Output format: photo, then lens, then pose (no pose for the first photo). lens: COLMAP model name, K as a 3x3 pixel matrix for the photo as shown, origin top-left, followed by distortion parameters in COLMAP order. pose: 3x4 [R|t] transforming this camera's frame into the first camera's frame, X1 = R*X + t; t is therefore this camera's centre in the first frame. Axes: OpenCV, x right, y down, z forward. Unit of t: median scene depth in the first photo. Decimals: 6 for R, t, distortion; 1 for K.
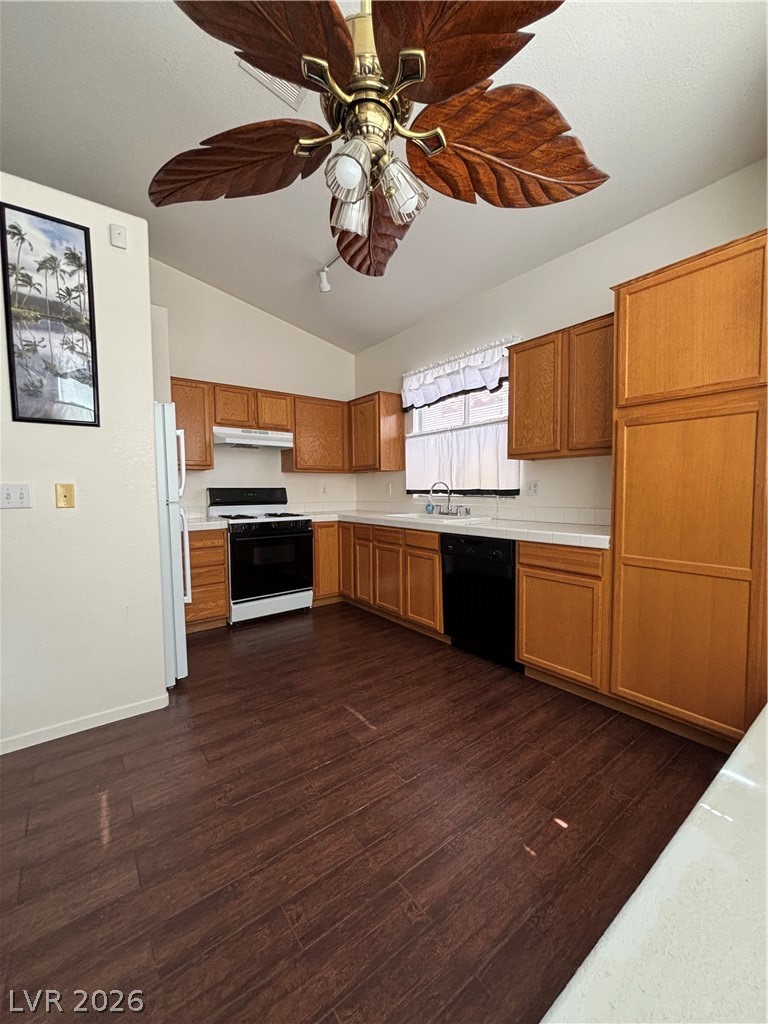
lens RADIAL K [[412.8, 0, 381.9], [0, 412.8, 512.8], [0, 0, 1]] dist [0.002045, 0.000213]
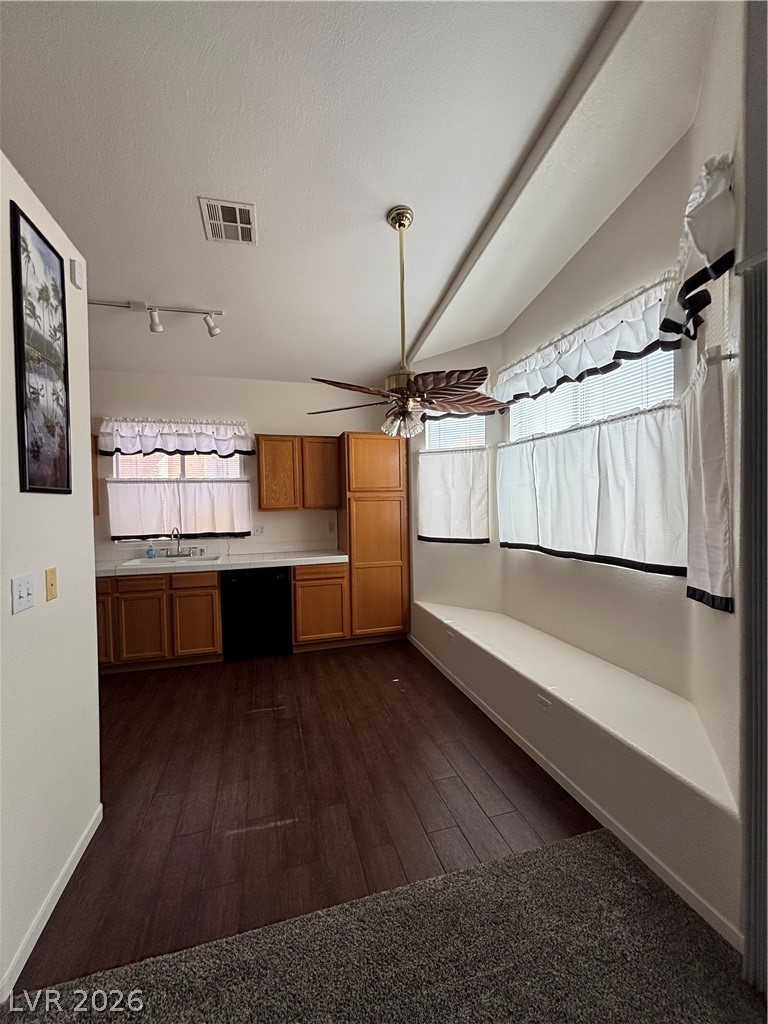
lens RADIAL K [[412.8, 0, 381.9], [0, 412.8, 512.8], [0, 0, 1]] dist [0.002045, 0.000213]
pose [[0.366033, -0.017887, 0.930430, -1.091834], [0.069299, 0.997563, -0.008085, -0.107340], [-0.928018, 0.067437, 0.366380, 0.109275]]
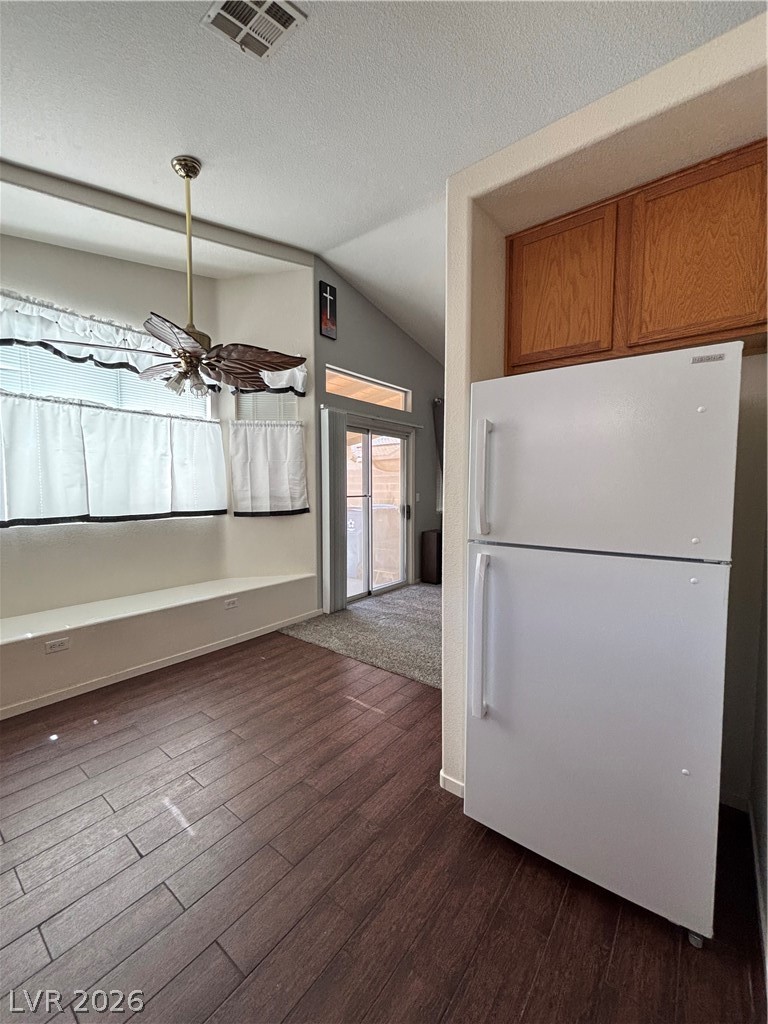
lens RADIAL K [[412.8, 0, 381.9], [0, 412.8, 512.8], [0, 0, 1]] dist [0.002045, 0.000213]
pose [[-0.968100, 0.022219, -0.249577, -0.211760], [-0.009034, 0.992318, 0.123385, -0.157951], [0.250402, 0.121703, -0.960462, 1.695654]]
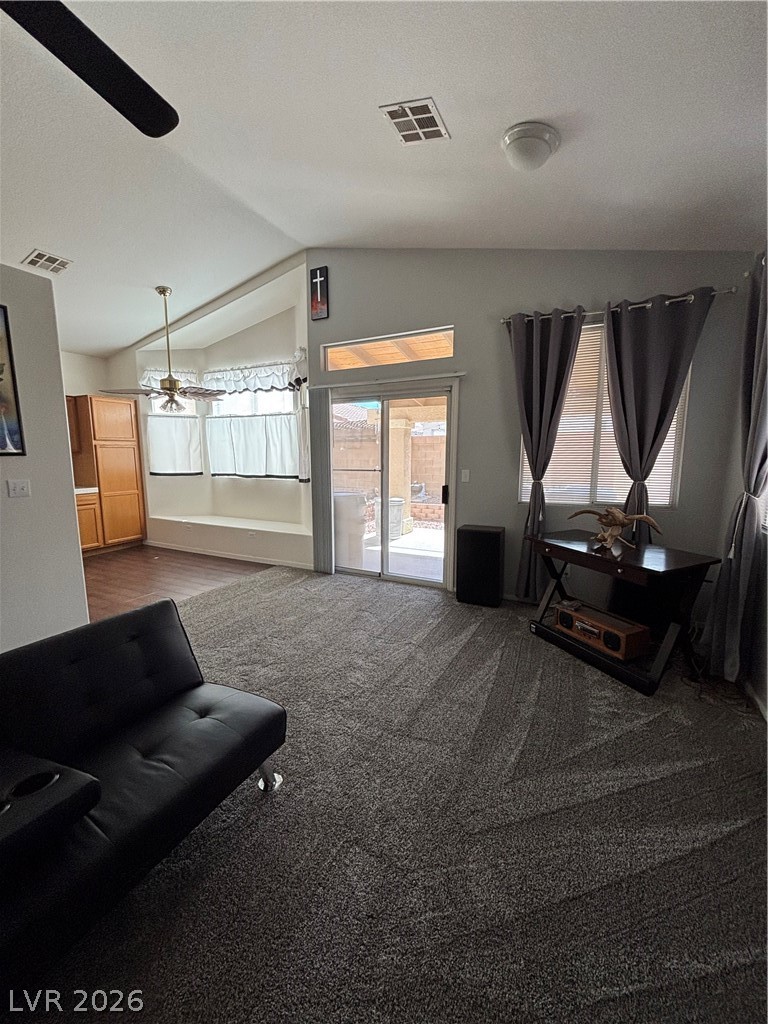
lens RADIAL K [[413.1, 0, 386.2], [0, 413.1, 511.2], [0, 0, 1]] dist [0.002554, 0.000272]
pose [[-0.449236, -0.116649, 0.885765, -2.446770], [0.059323, 0.985357, 0.159852, -0.099594], [-0.891442, 0.124358, -0.435737, 0.466039]]
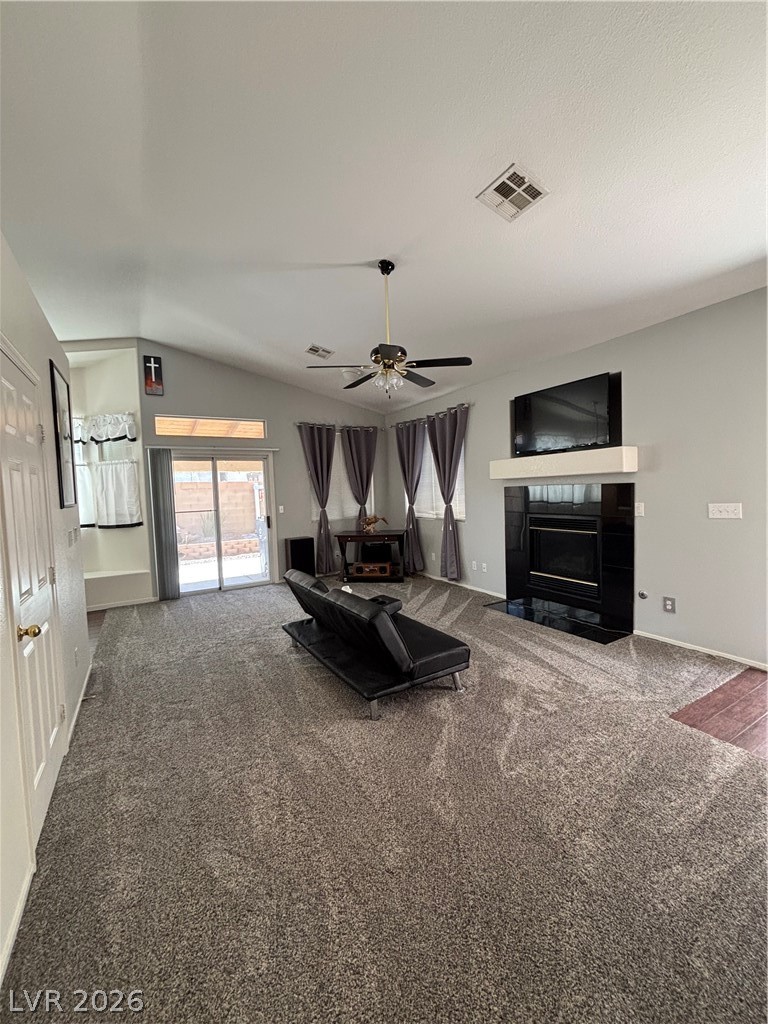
lens RADIAL K [[412.8, 0, 381.9], [0, 412.8, 512.8], [0, 0, 1]] dist [0.002045, 0.000213]
pose [[-0.992367, 0.039318, 0.116880, -2.067678], [0.052292, 0.992545, 0.110092, -0.204525], [-0.111680, 0.115364, -0.987025, 2.148291]]
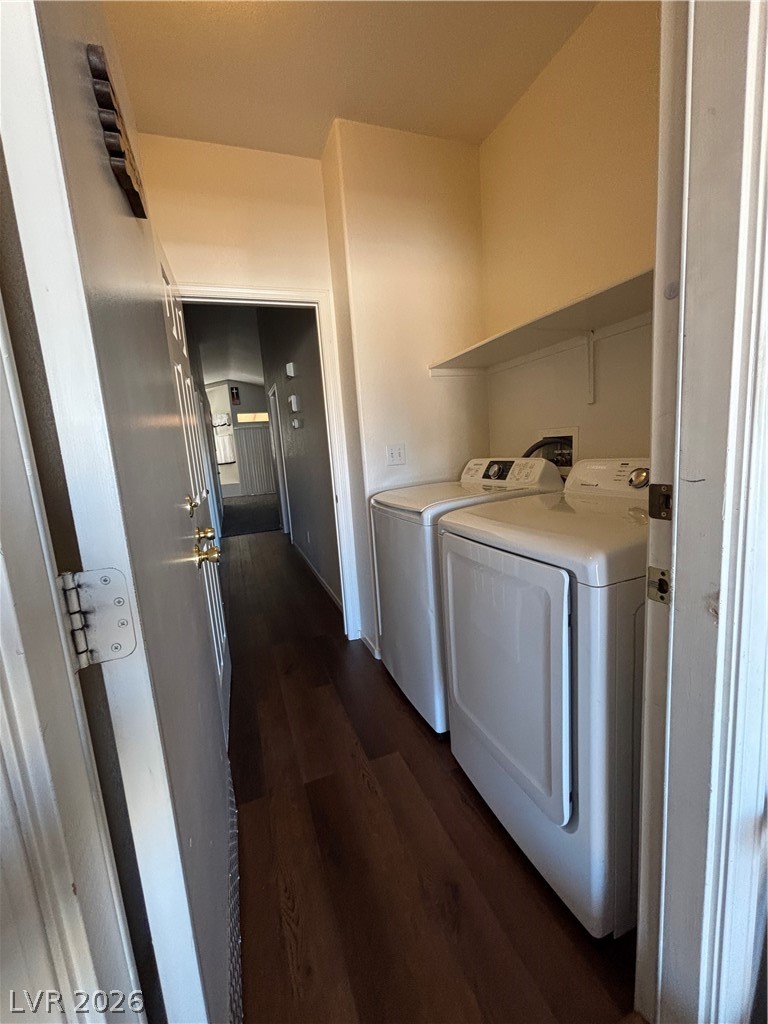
lens RADIAL K [[412.8, 0, 381.9], [0, 412.8, 512.8], [0, 0, 1]] dist [0.002045, 0.000213]
pose [[-0.954342, 0.034082, 0.296767, -3.947235], [0.100899, 0.971859, 0.212860, -0.270286], [-0.281161, 0.233085, -0.930924, 4.770218]]
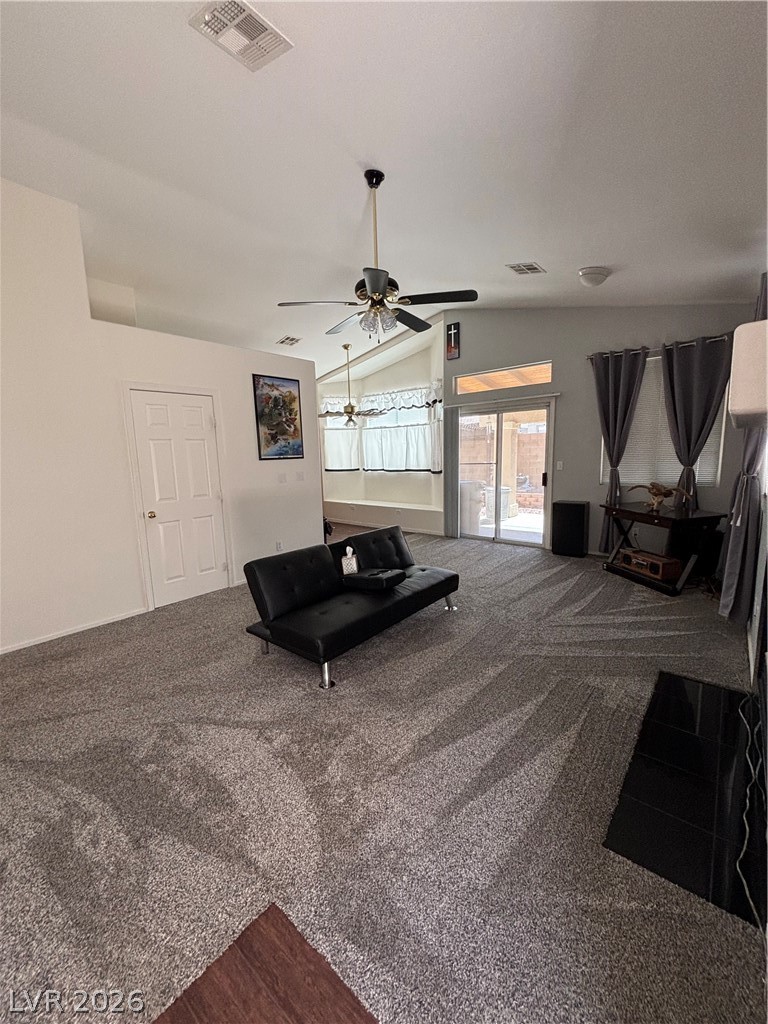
lens RADIAL K [[414.7, 0, 382.8], [0, 414.7, 512.8], [0, 0, 1]] dist [-0.000080, -0.000130]
pose [[-0.220973, -0.124744, 0.967269, -3.215749], [0.086891, 0.985324, 0.146922, -0.127455], [-0.971402, 0.116512, -0.206891, 0.948518]]
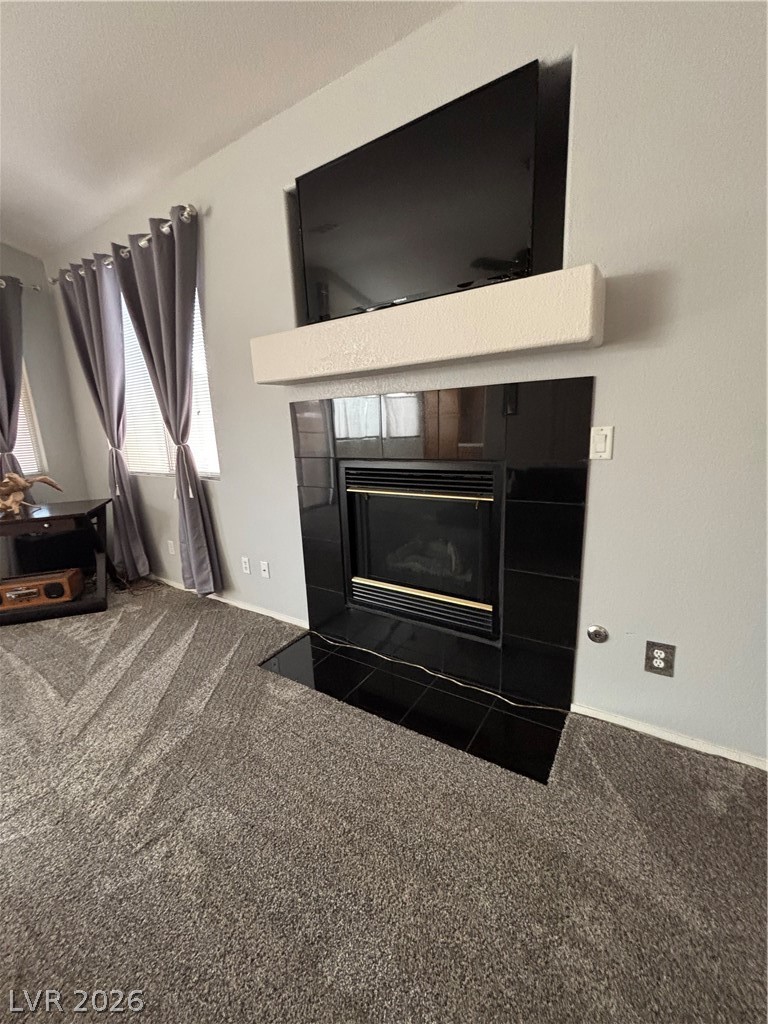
lens RADIAL K [[414.7, 0, 382.8], [0, 414.7, 512.8], [0, 0, 1]] dist [-0.000080, -0.000130]
pose [[-0.937180, 0.126807, -0.324984, -2.319554], [0.035625, 0.961512, 0.272443, -0.071358], [0.347023, 0.243751, -0.905627, 0.927508]]
